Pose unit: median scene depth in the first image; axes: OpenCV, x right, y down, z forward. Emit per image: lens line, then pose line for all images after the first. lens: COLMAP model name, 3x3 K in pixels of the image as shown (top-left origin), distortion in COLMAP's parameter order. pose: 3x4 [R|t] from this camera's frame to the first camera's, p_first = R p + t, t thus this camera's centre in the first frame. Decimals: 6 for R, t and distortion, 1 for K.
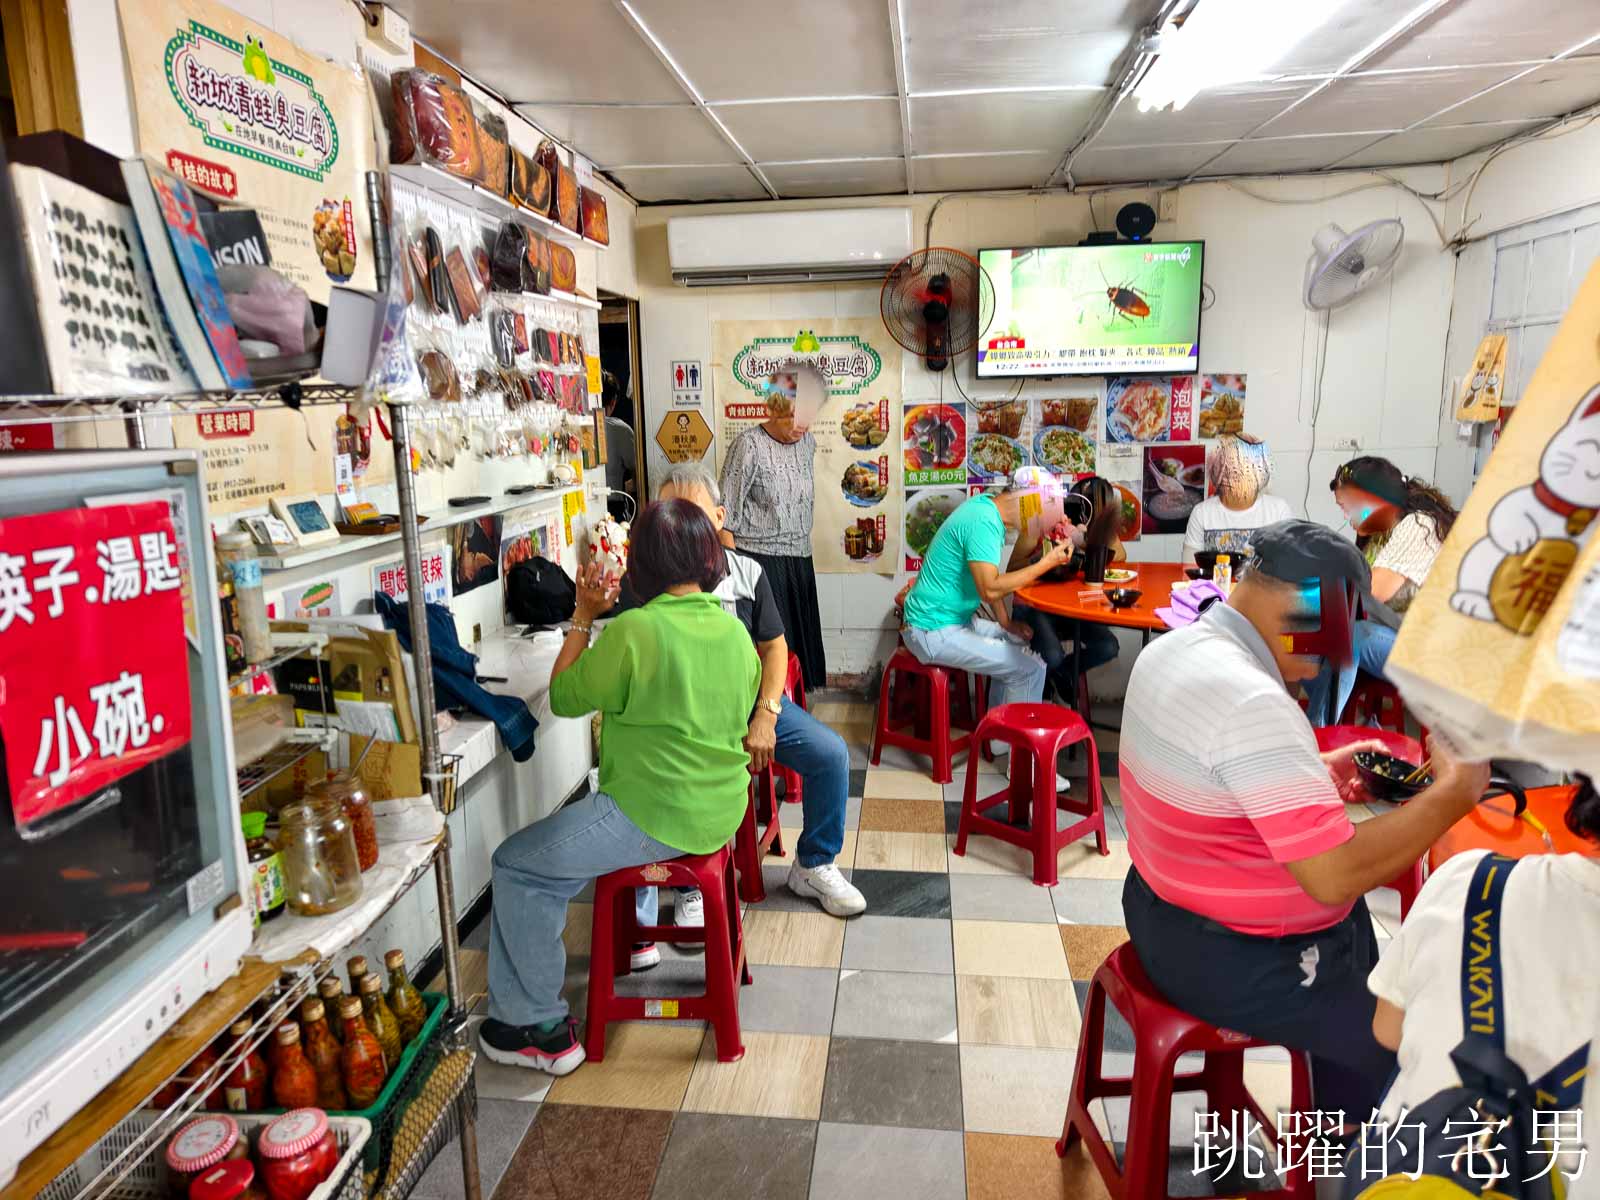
lens RADIAL K [[1044.2, 0, 800.0], [0, 1044.2, 600.0], [0, 0, 1]] dist [0.002378, 0.001269]
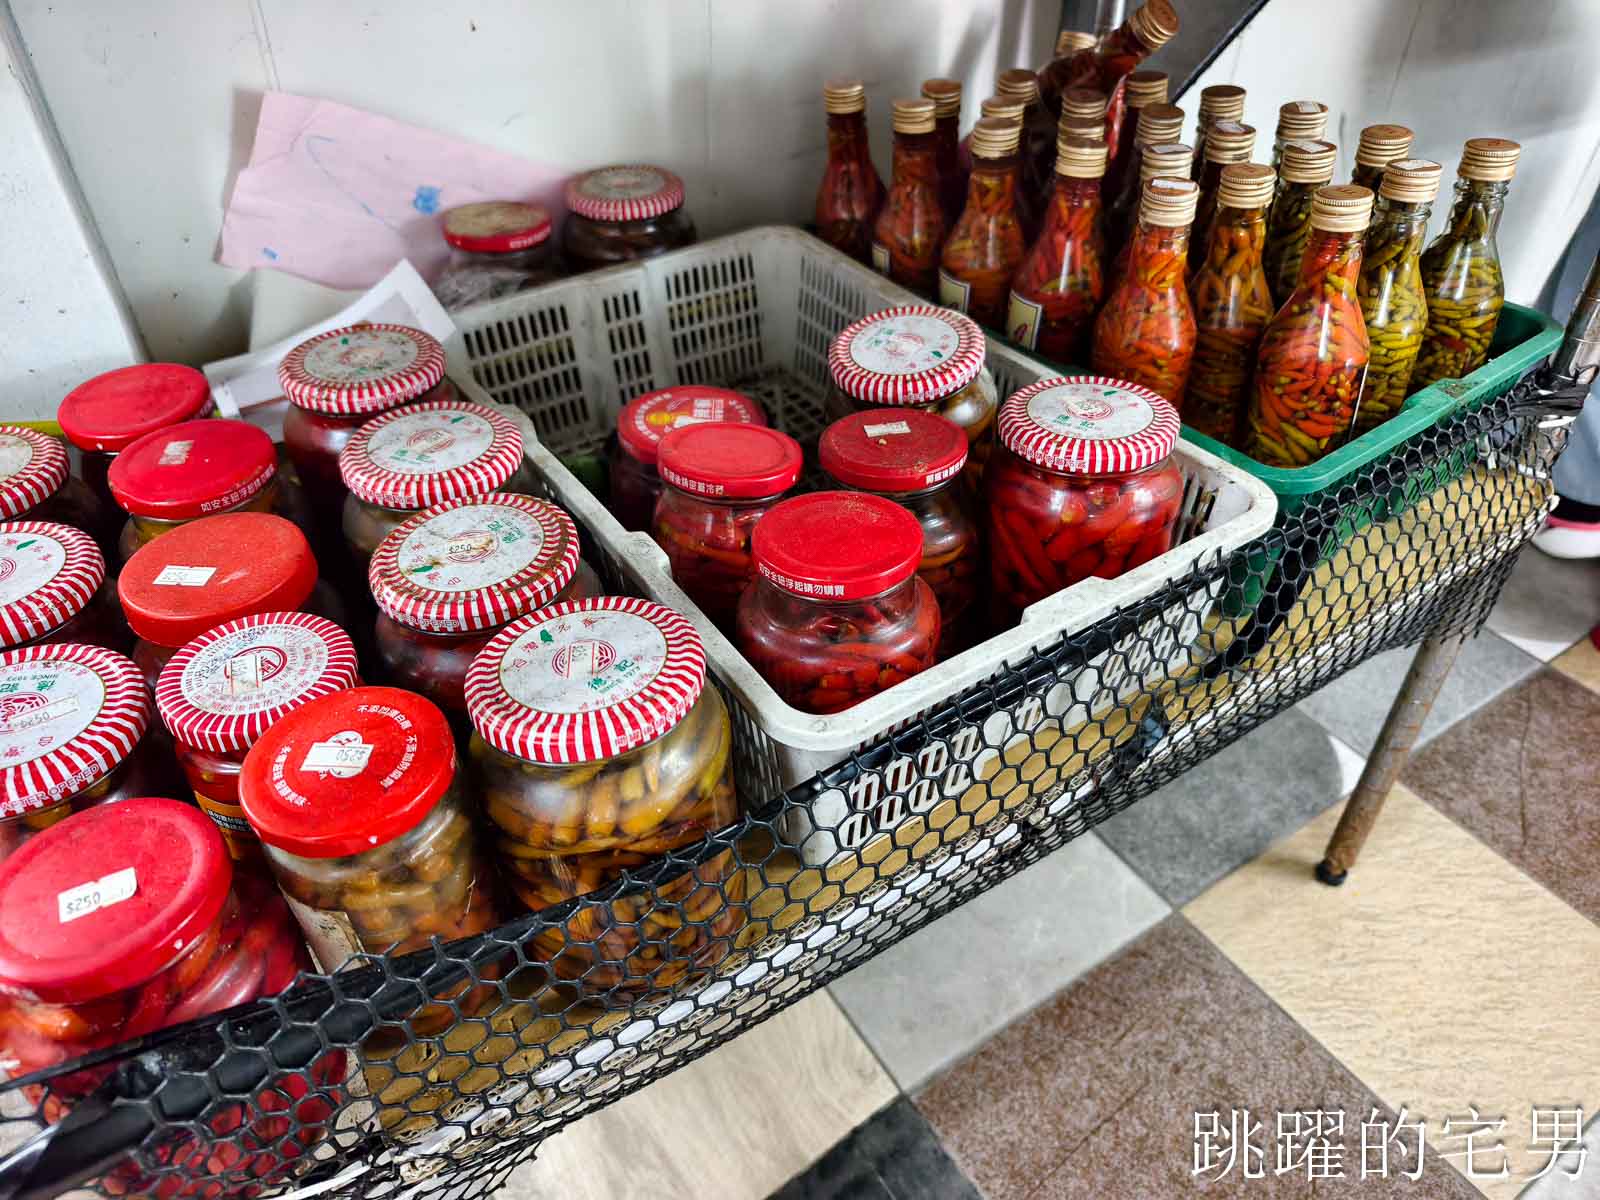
lens RADIAL K [[1044.2, 0, 800.0], [0, 1044.2, 600.0], [0, 0, 1]] dist [0.002378, 0.001269]
pose [[0.615869, 0.495538, -0.612492, -0.282343], [-0.134199, 0.832045, 0.538230, 0.364454], [0.776335, -0.249283, 0.578932, 0.671107]]
